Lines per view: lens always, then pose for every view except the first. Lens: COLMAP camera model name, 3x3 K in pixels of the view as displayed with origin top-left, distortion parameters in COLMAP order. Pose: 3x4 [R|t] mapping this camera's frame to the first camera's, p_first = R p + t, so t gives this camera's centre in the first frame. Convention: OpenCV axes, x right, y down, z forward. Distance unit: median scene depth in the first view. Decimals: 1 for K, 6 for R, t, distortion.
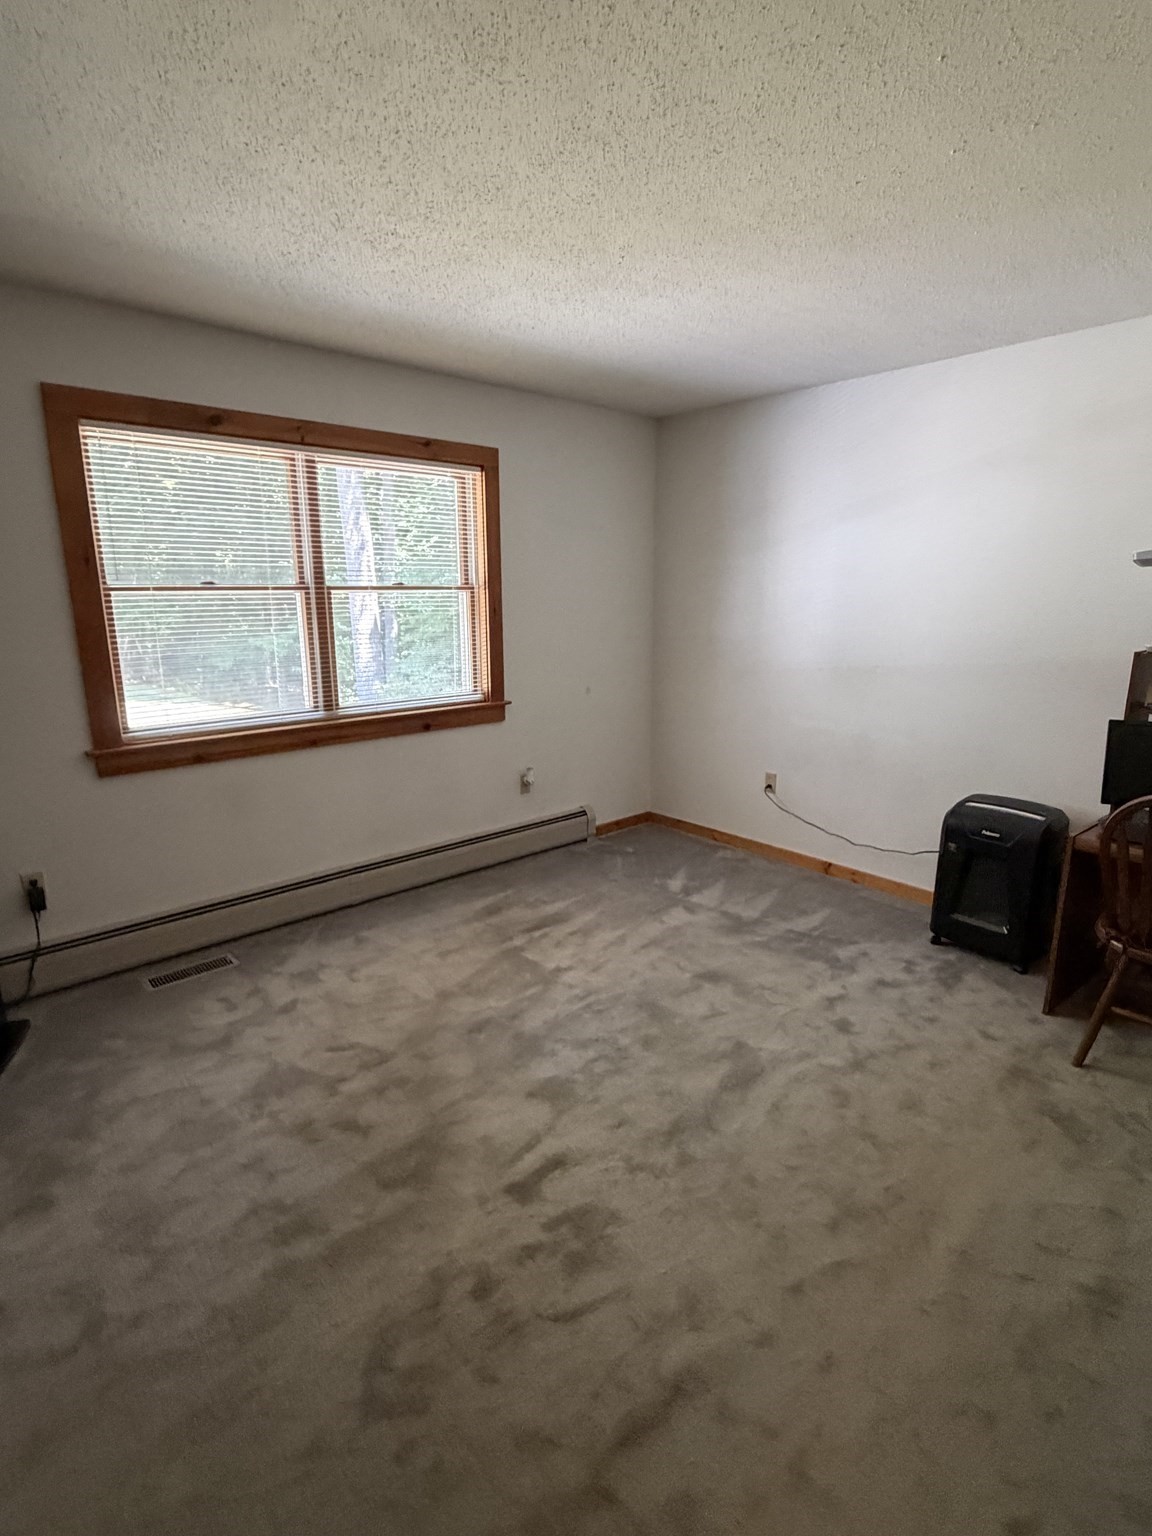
lens RADIAL K [[760.8, 0, 574.4], [0, 760.8, 763.0], [0, 0, 1]] dist [-0.017196, -0.000072]
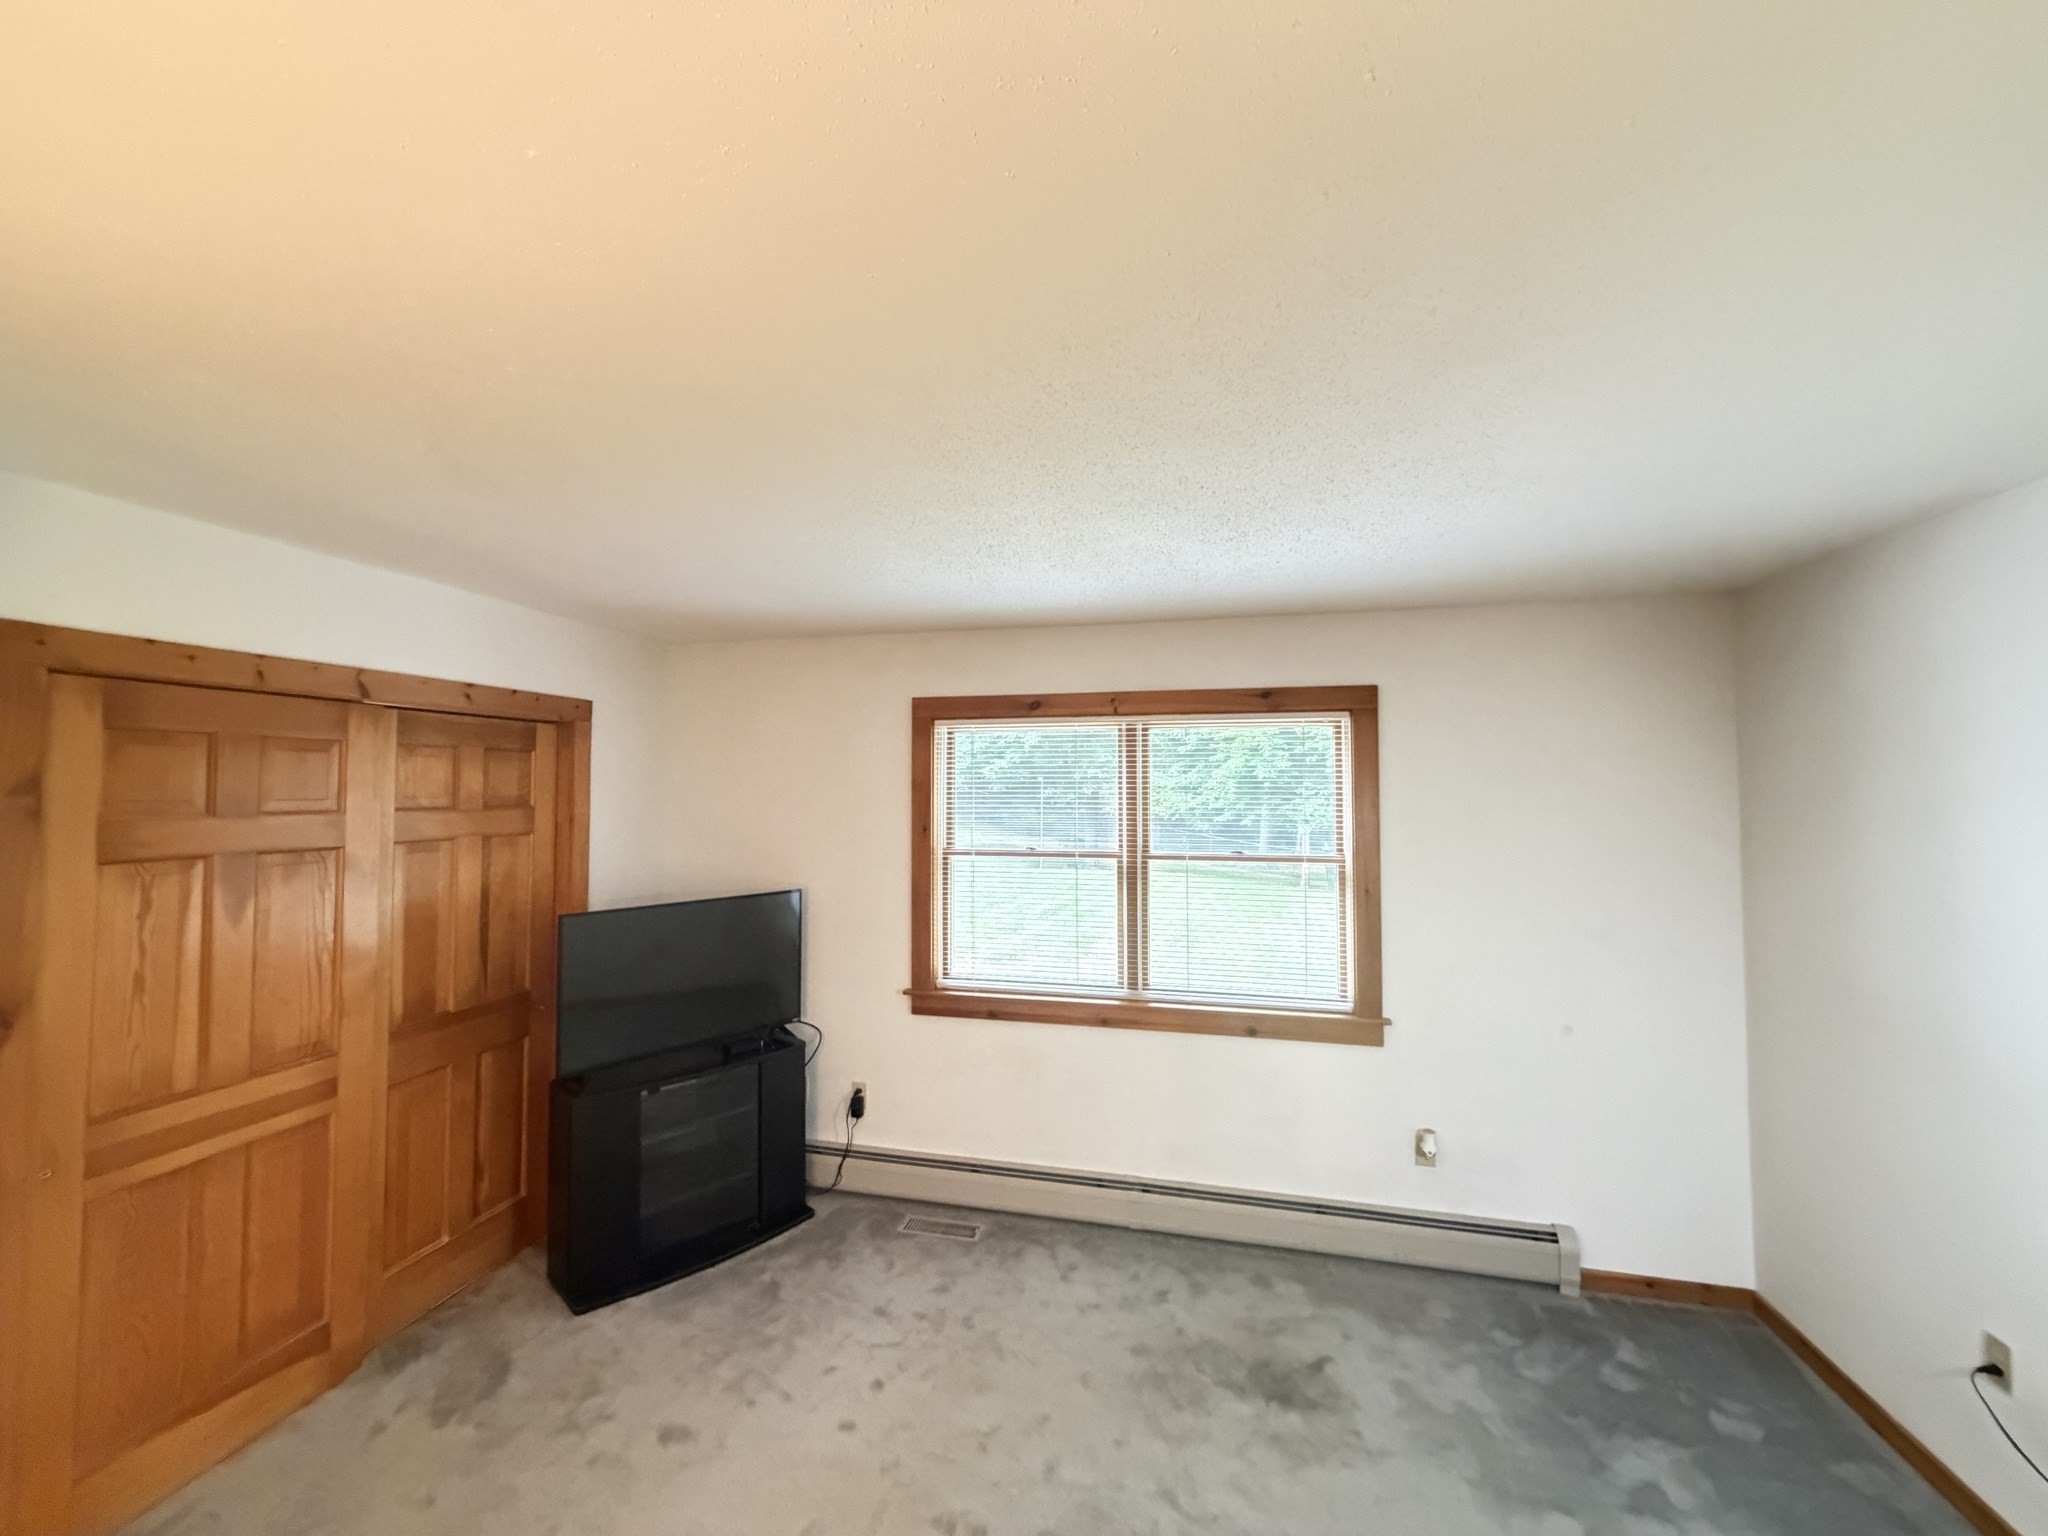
lens RADIAL K [[818.2, 0, 1020.6], [0, 818.2, 771.4], [0, 0, 1]] dist [-0.000733, 0.000560]
pose [[0.569773, -0.017021, -0.821626, 0.424542], [-0.186019, 0.971165, -0.149117, -0.159001], [0.800473, 0.237801, 0.550177, 0.314482]]
